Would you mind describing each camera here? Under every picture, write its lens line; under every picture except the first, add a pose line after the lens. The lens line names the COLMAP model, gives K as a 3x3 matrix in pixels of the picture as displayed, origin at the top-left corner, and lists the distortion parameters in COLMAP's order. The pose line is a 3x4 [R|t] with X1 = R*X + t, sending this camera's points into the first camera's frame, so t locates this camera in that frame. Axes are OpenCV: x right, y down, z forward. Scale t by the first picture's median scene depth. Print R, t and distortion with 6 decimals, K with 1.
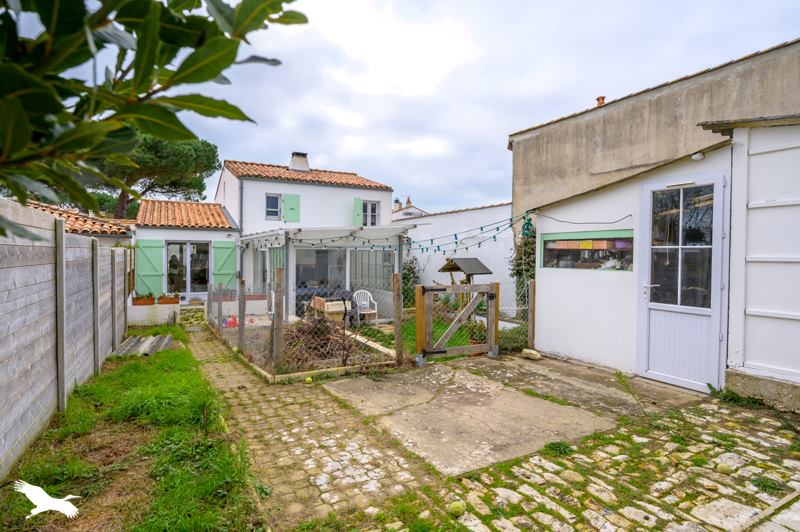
lens RADIAL K [[425.6, 0, 400.0], [0, 425.6, 266.0], [0, 0, 1]] dist [0.001766, 0.000264]
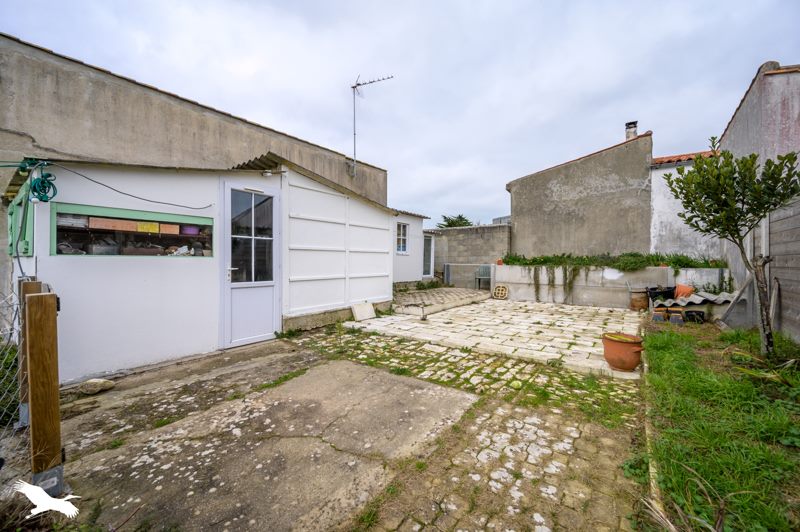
lens RADIAL K [[316.0, 0, 400.0], [0, 316.0, 266.0], [0, 0, 1]] dist [-0.000629, -0.000155]
pose [[-0.409058, -0.022592, 0.912229, -0.474943], [0.019147, 0.999261, 0.033333, 0.022200], [-0.912307, 0.031101, -0.408323, 1.109176]]
